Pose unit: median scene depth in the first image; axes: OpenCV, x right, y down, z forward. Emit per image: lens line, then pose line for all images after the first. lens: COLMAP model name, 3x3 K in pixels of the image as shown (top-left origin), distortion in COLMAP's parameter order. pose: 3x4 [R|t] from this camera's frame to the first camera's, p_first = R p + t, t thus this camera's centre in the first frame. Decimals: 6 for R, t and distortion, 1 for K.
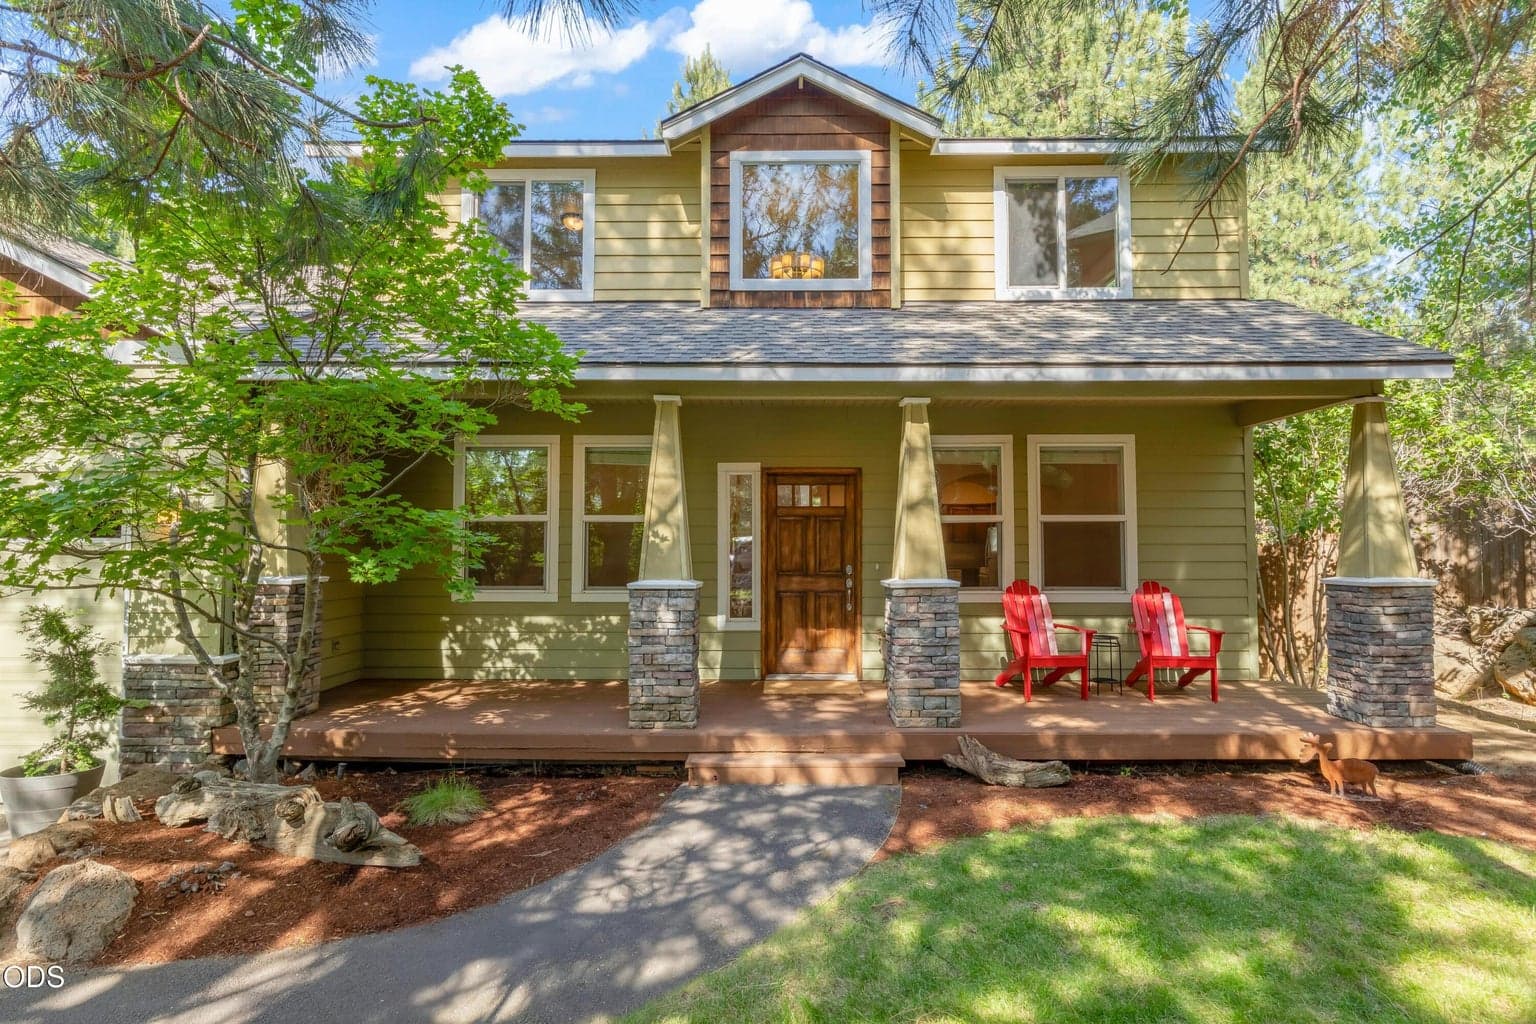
lens RADIAL K [[537.6, 0, 768.1], [0, 537.6, 524.6], [0, 0, 1]] dist [0.001244, 0.000083]
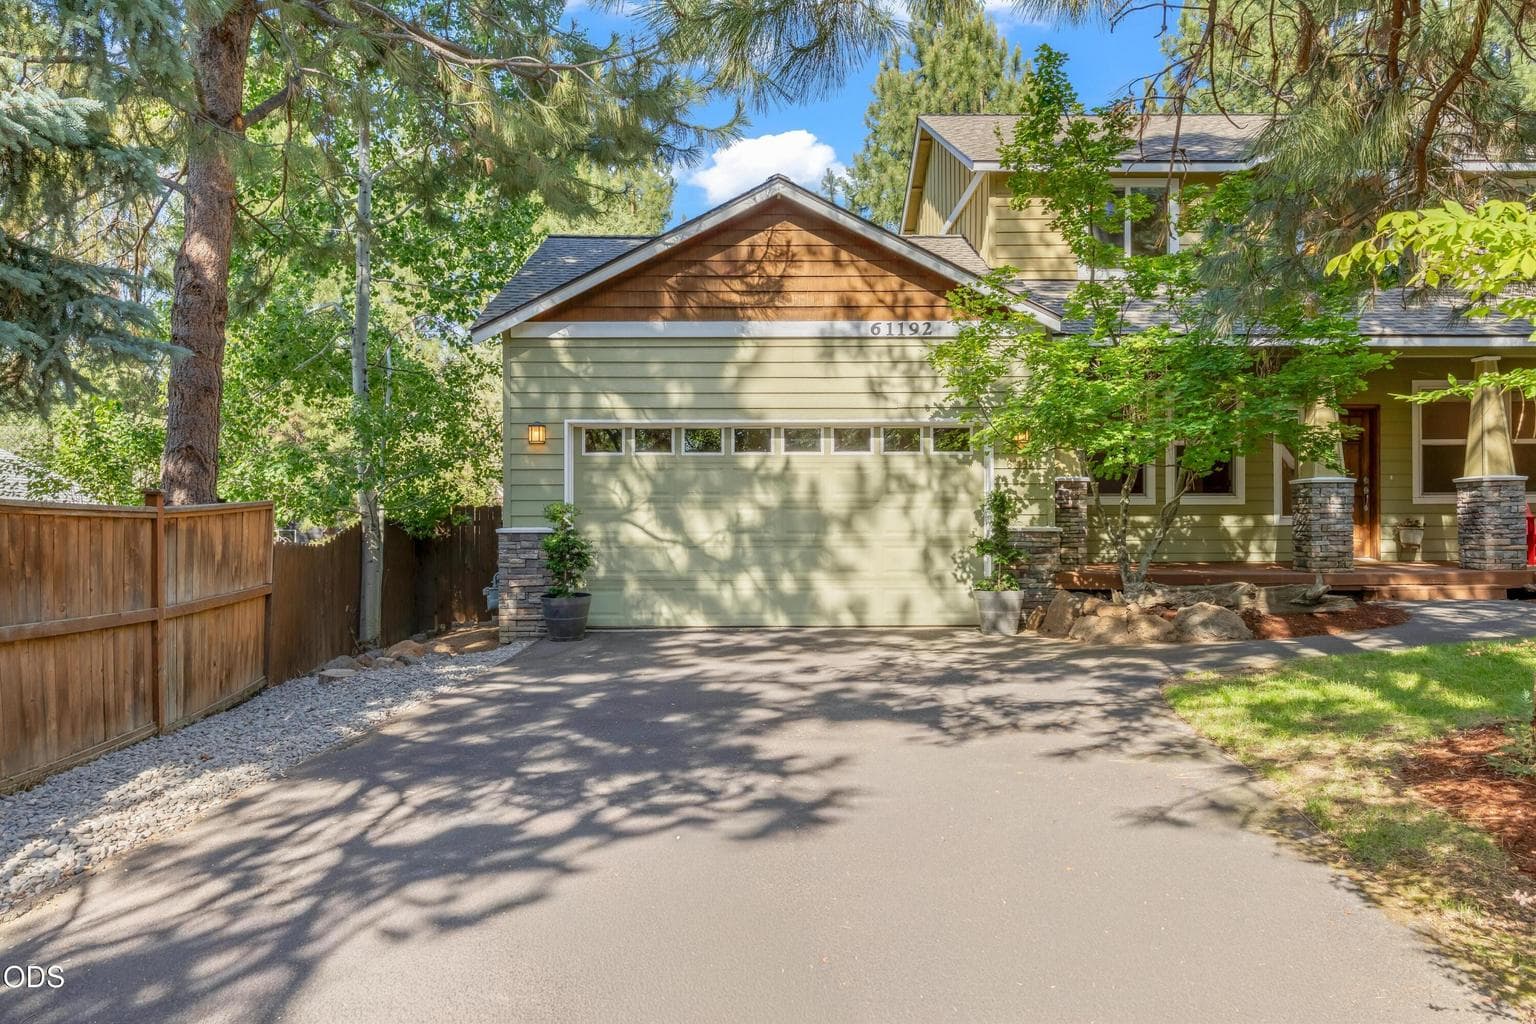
lens RADIAL K [[707.6, 0, 767.9], [0, 707.6, 501.7], [0, 0, 1]] dist [0.003999, 0.000530]
pose [[0.999811, -0.005606, 0.018622, -1.832707], [0.005237, 0.999791, 0.019780, 0.124979], [-0.018729, -0.019679, 0.999631, -0.987798]]
